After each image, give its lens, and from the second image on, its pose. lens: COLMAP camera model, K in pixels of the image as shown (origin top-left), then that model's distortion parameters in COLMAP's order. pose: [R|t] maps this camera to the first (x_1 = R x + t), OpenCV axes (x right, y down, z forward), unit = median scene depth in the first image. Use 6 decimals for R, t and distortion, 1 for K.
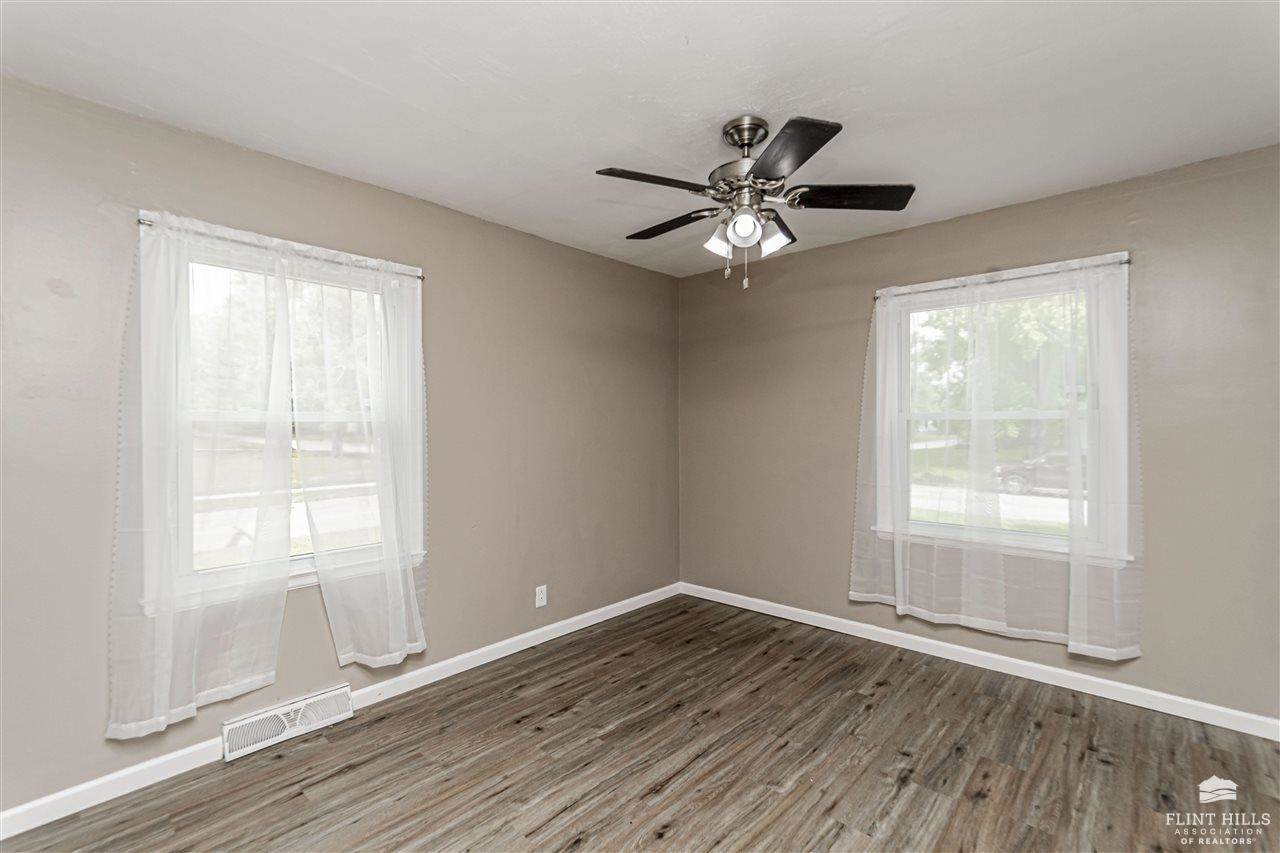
lens RADIAL K [[566.9, 0, 645.4], [0, 566.9, 423.8], [0, 0, 1]] dist [-0.005131, 0.000712]
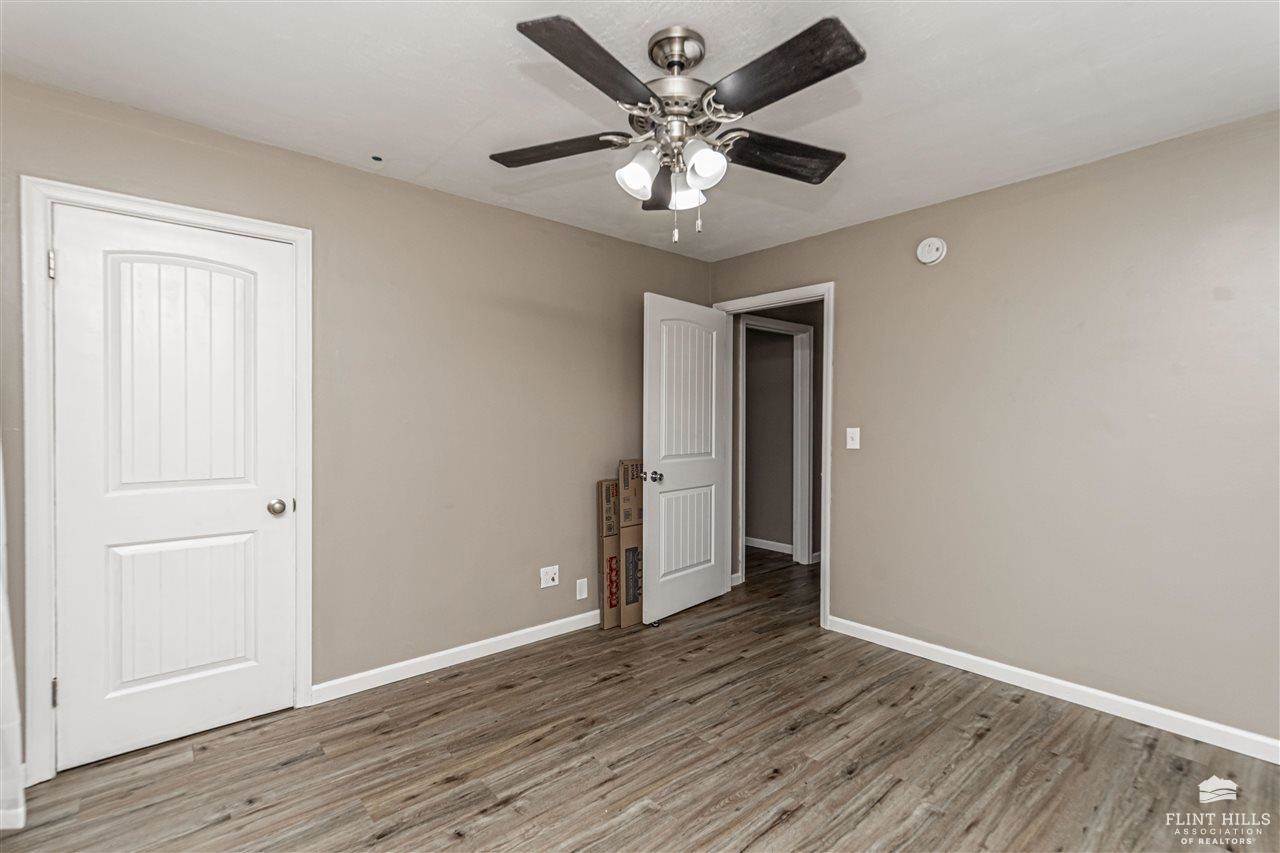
lens RADIAL K [[566.9, 0, 640.5], [0, 566.9, 425.9], [0, 0, 1]] dist [-0.005131, 0.000712]
pose [[-0.991322, 0.000958, 0.131454, 0.132979], [0.002109, 0.999961, 0.008623, 0.028771], [-0.131441, 0.008826, -0.991285, 1.962056]]
